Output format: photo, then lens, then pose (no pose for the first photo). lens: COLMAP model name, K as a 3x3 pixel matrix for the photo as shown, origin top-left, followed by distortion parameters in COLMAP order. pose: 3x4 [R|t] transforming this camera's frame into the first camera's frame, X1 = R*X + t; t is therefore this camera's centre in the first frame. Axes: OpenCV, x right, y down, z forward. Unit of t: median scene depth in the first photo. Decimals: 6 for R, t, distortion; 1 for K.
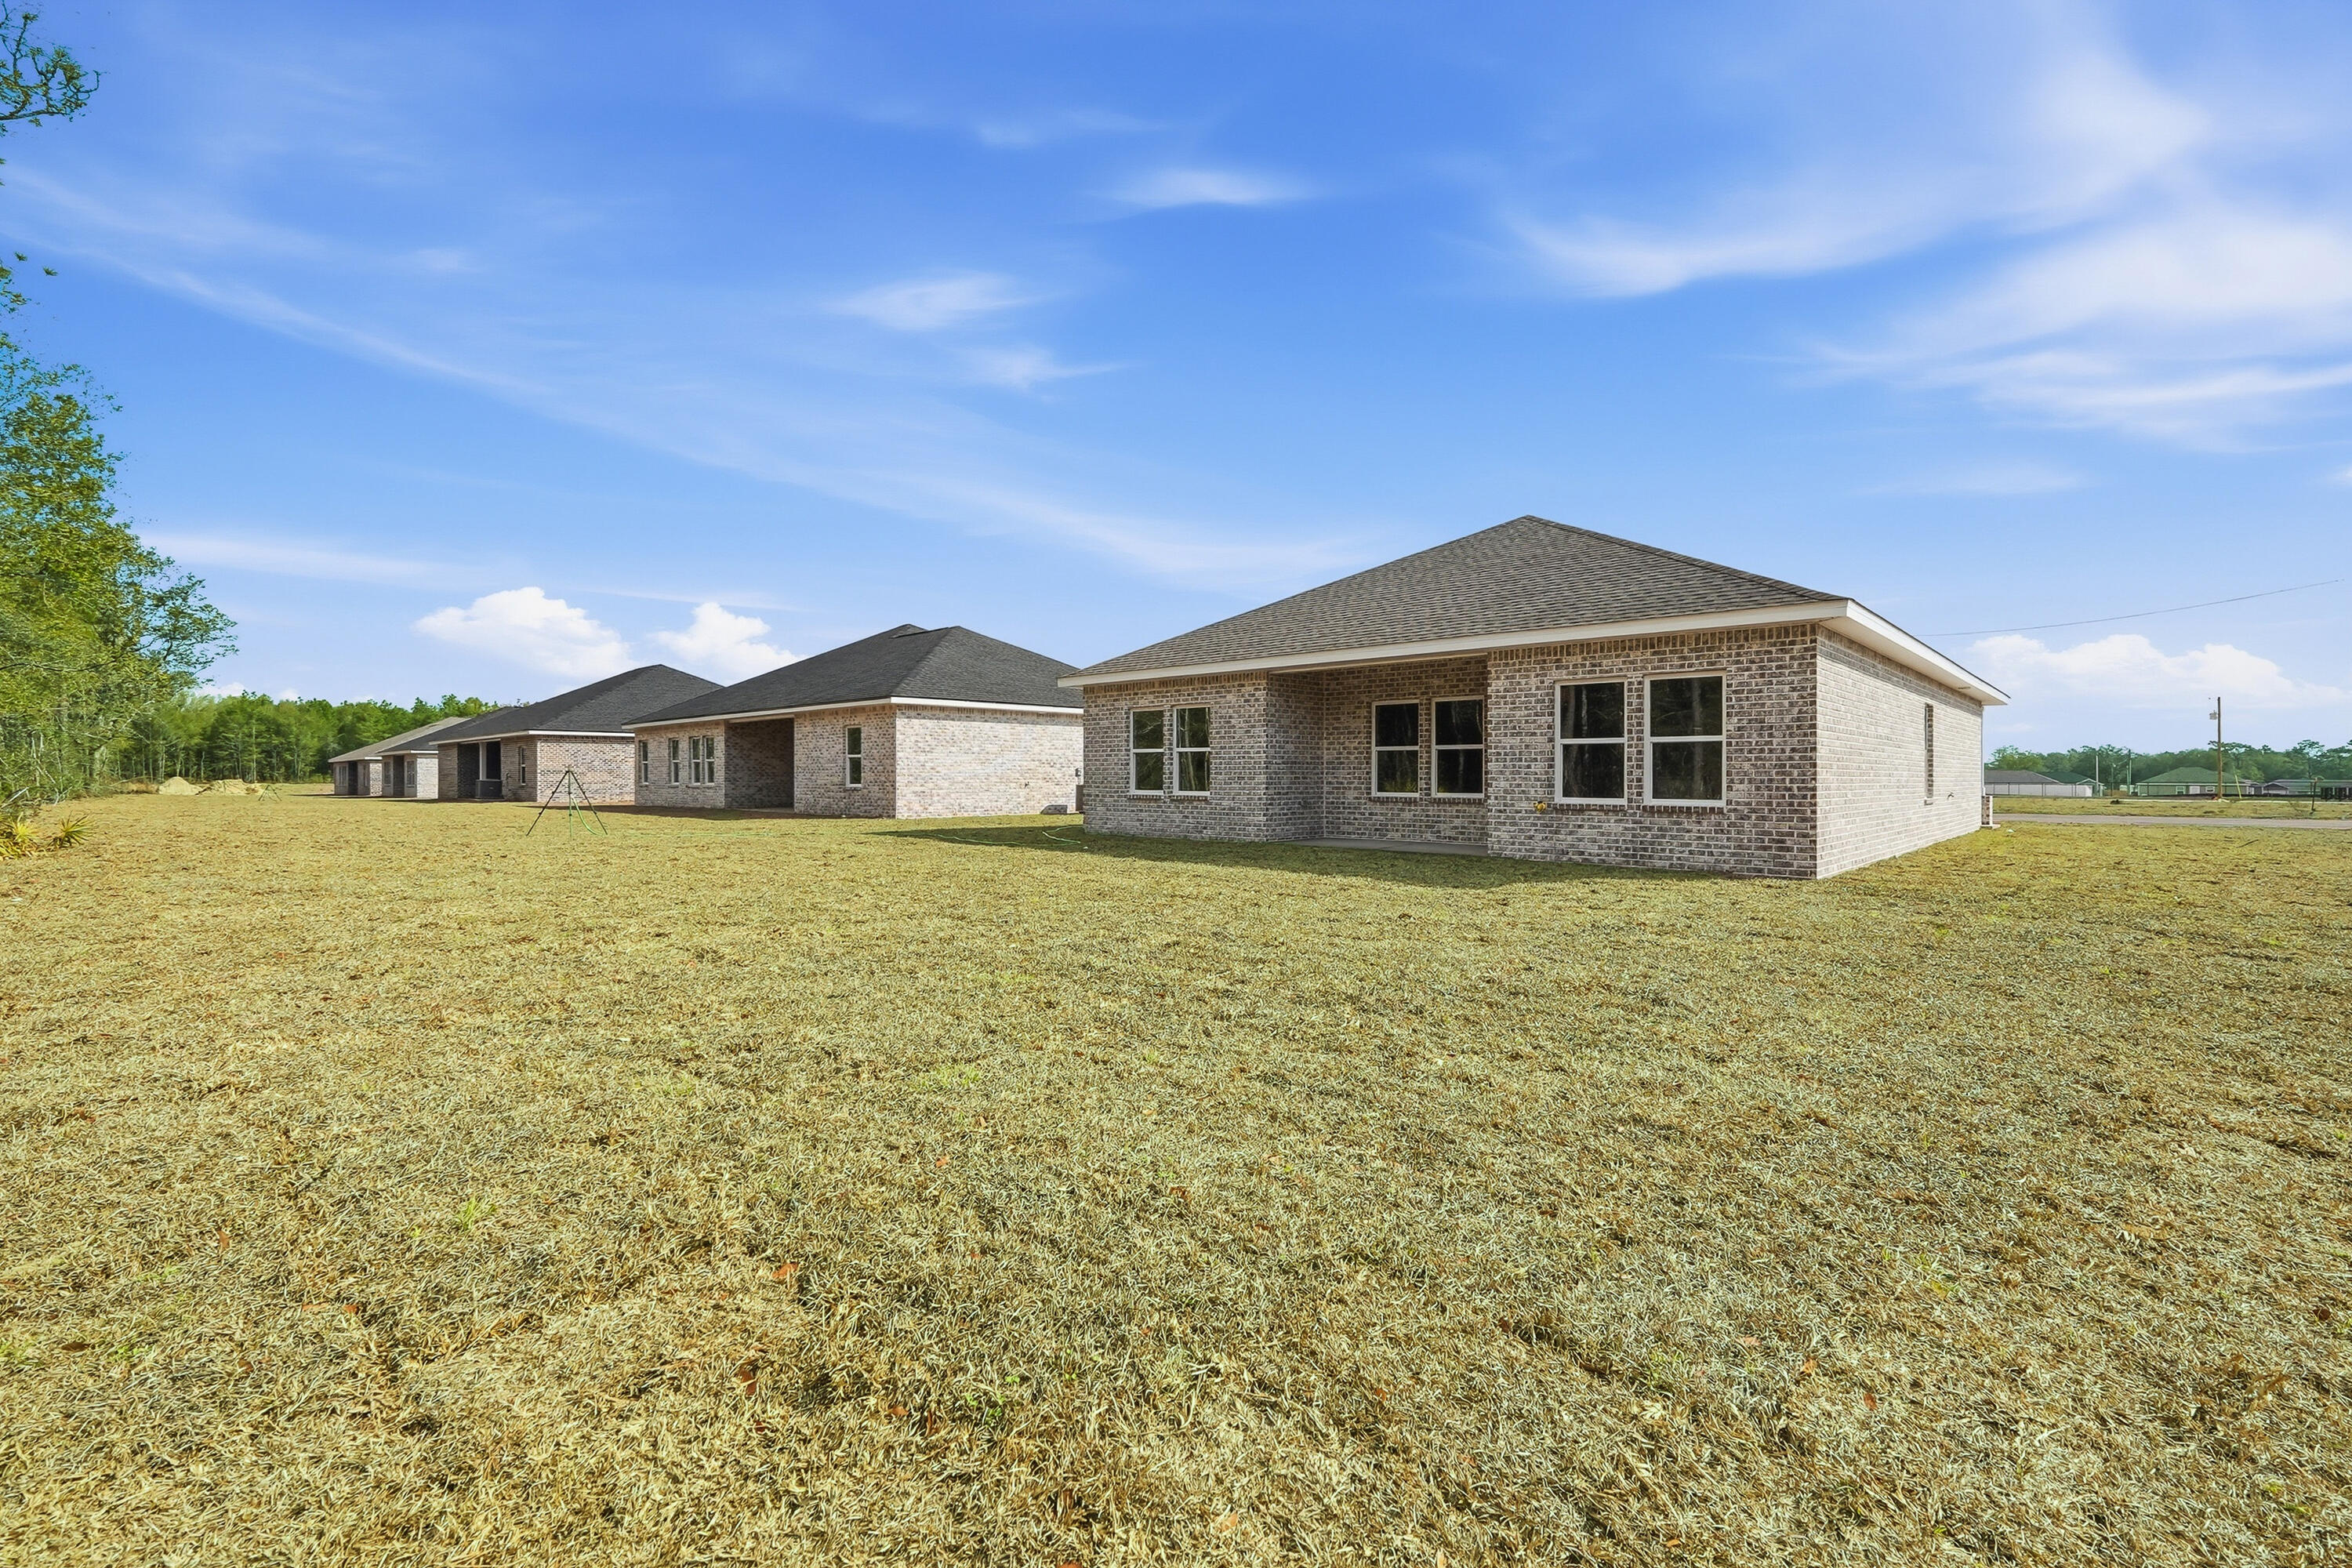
lens RADIAL K [[1010.5, 0, 1179.3], [0, 1010.5, 794.2], [0, 0, 1]] dist [-0.005558, 0.004117]
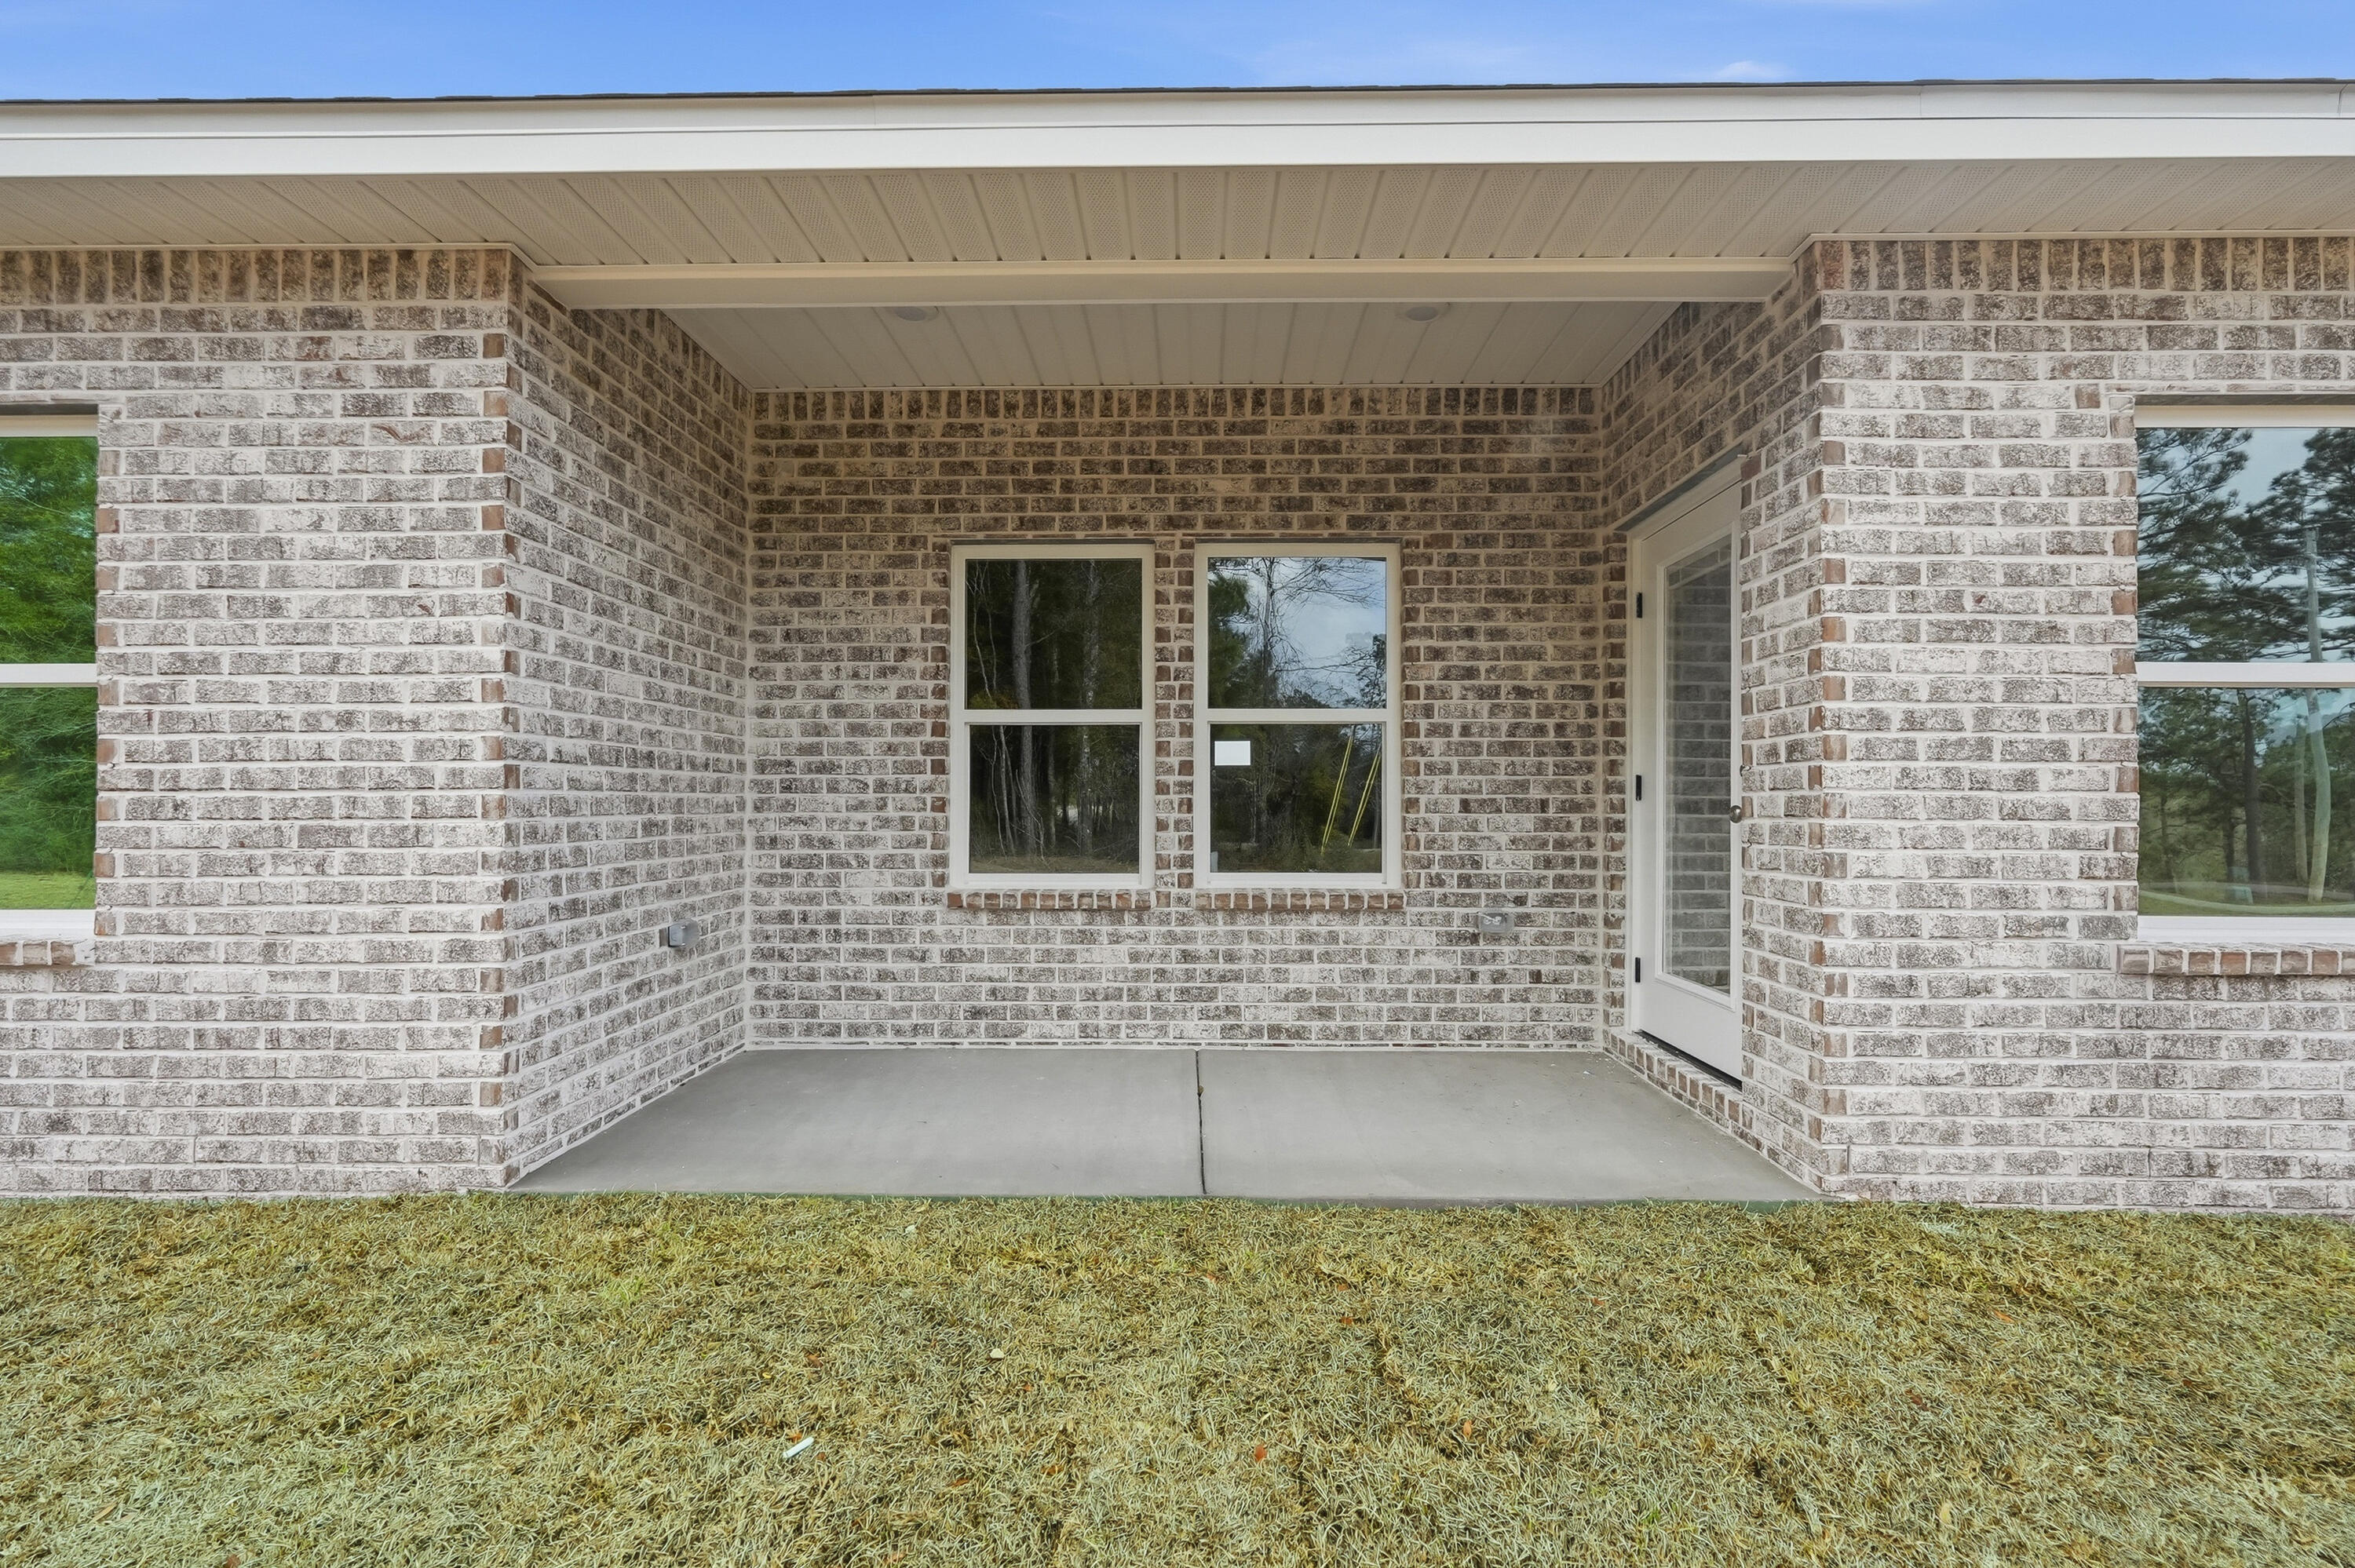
lens RADIAL K [[1011.6, 0, 1180.8], [0, 1011.6, 794.2], [0, 0, 1]] dist [-0.005558, 0.004117]
pose [[0.732682, 0.002488, 0.680567, 0.051567], [0.013252, 0.999752, -0.017922, -0.018808], [-0.680442, 0.022149, 0.732467, 0.783493]]
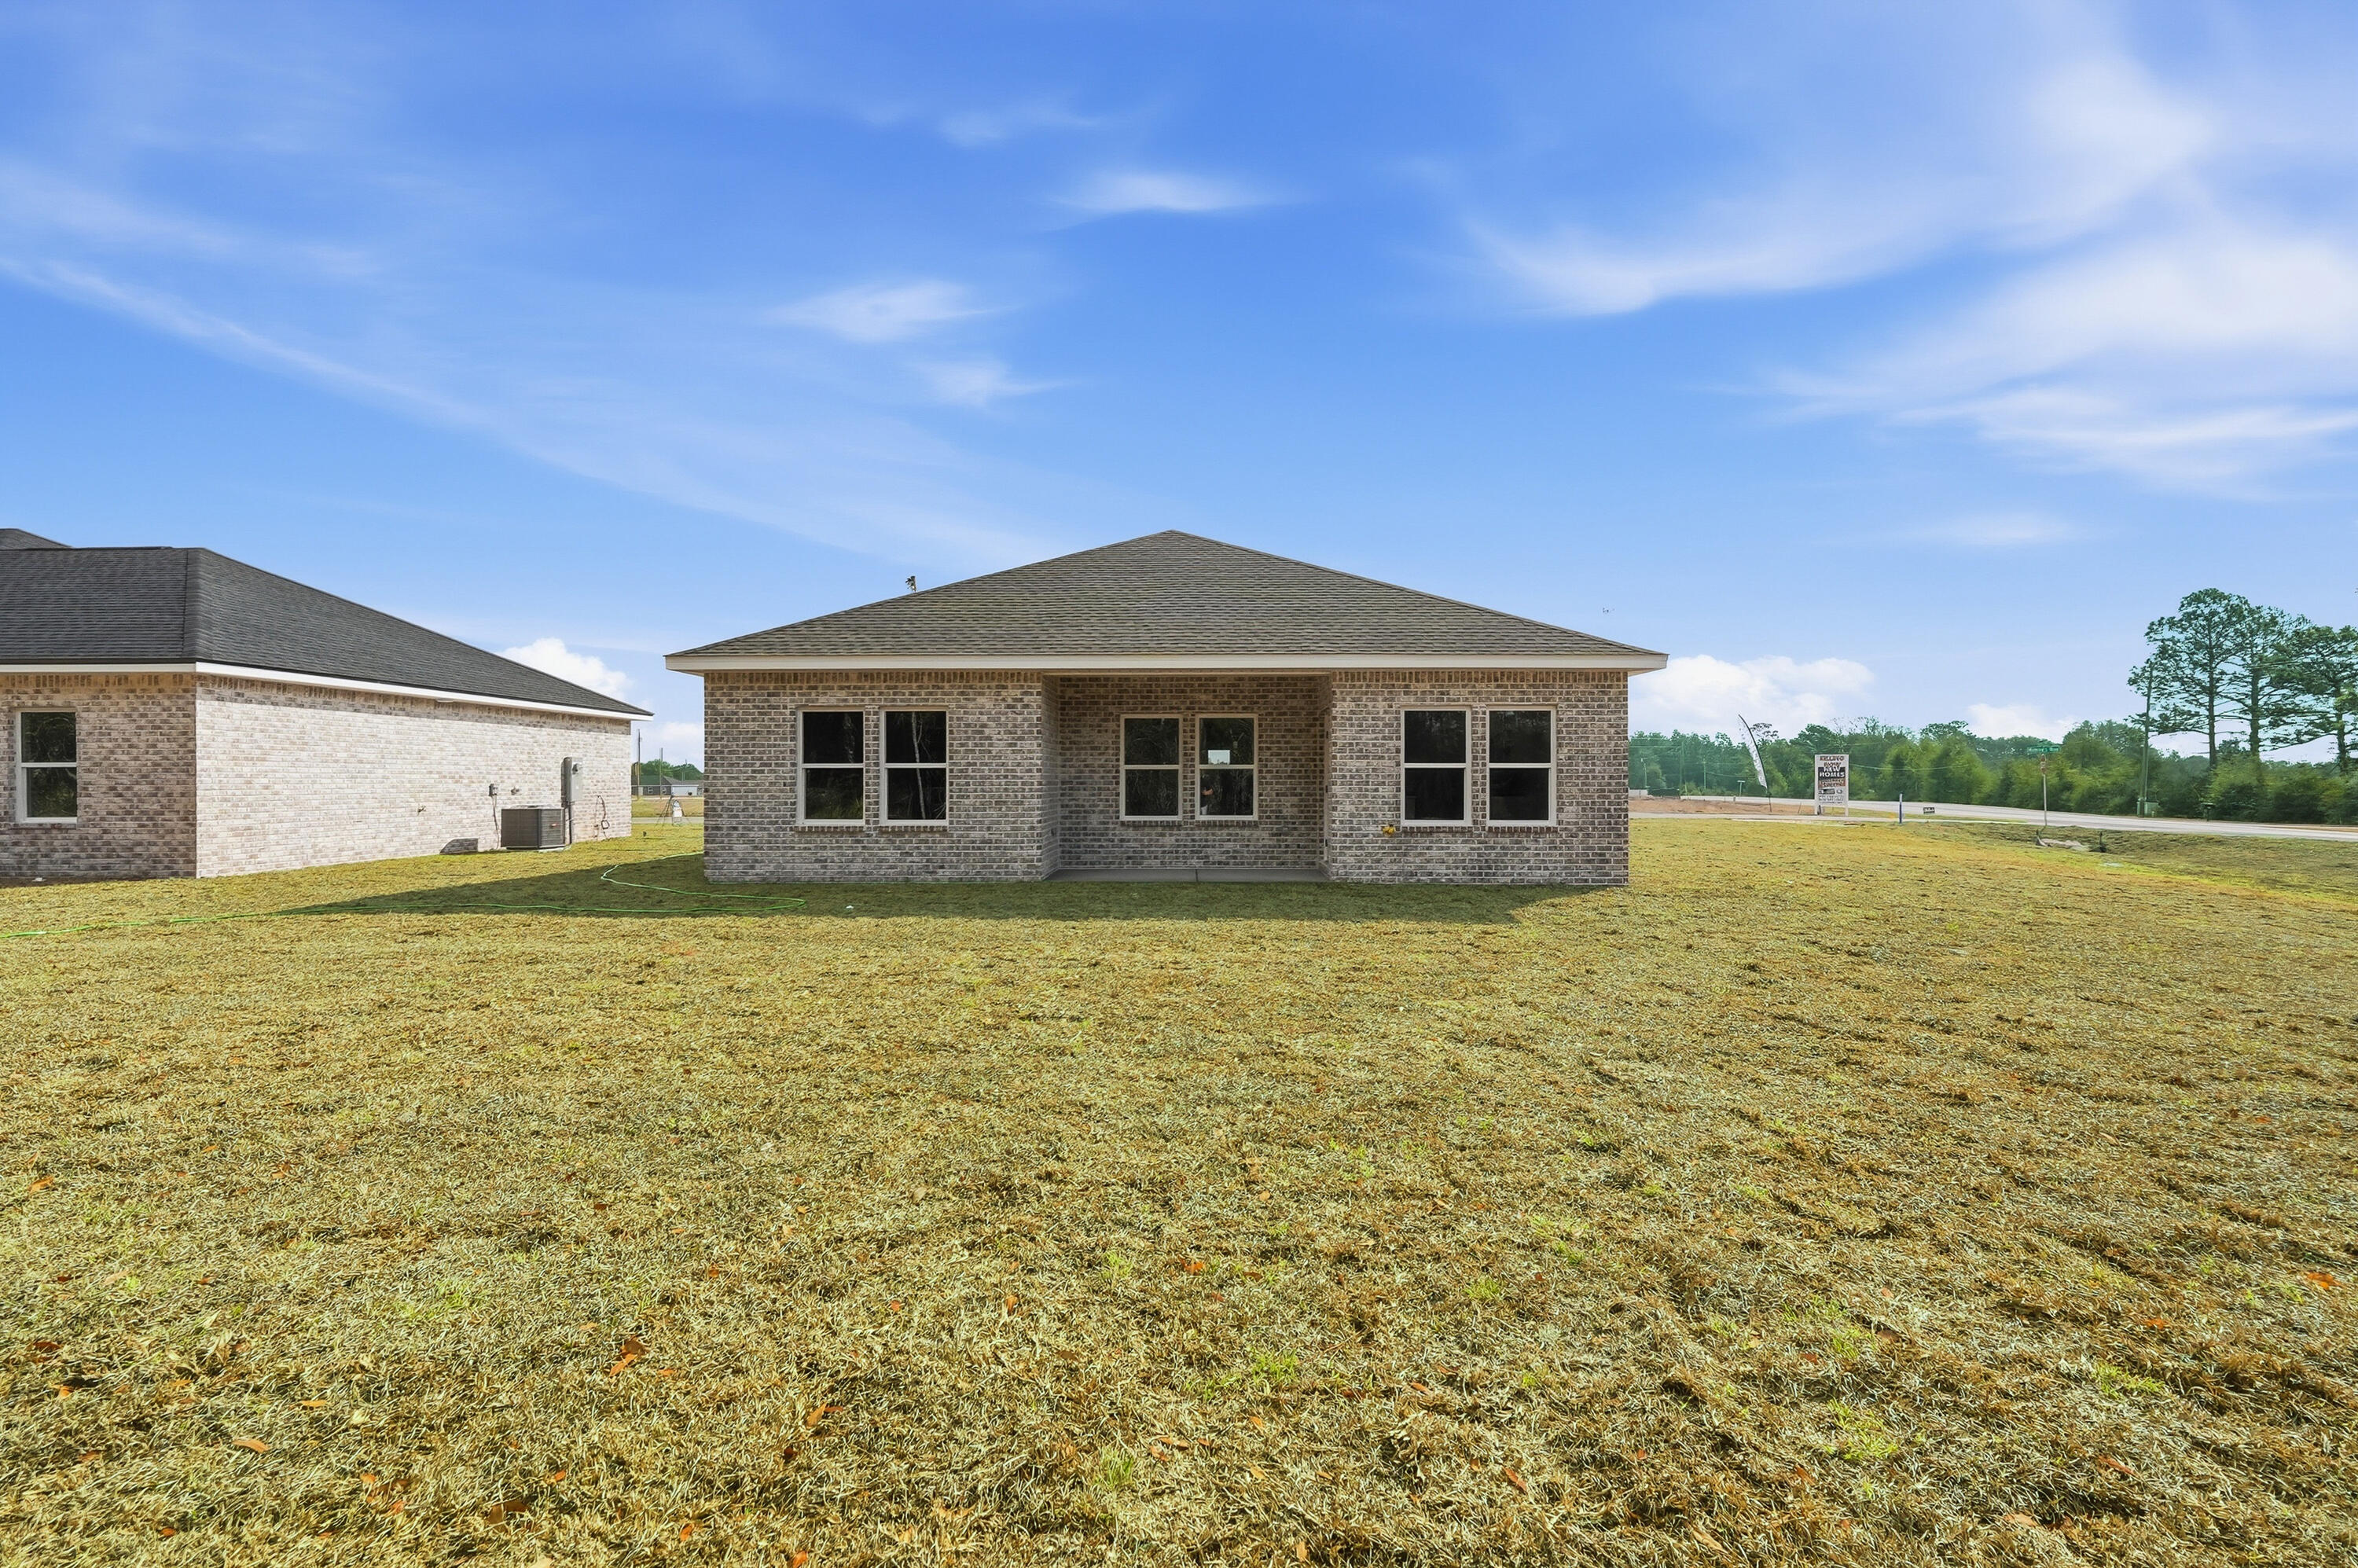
lens RADIAL K [[1013.0, 0, 1182.3], [0, 1013.0, 794.2], [0, 0, 1]] dist [-0.005558, 0.004117]
pose [[0.735438, -0.011818, 0.677489, -0.385583], [0.014621, 0.999892, 0.001570, -0.022471], [-0.677435, 0.008751, 0.735531, 0.318861]]
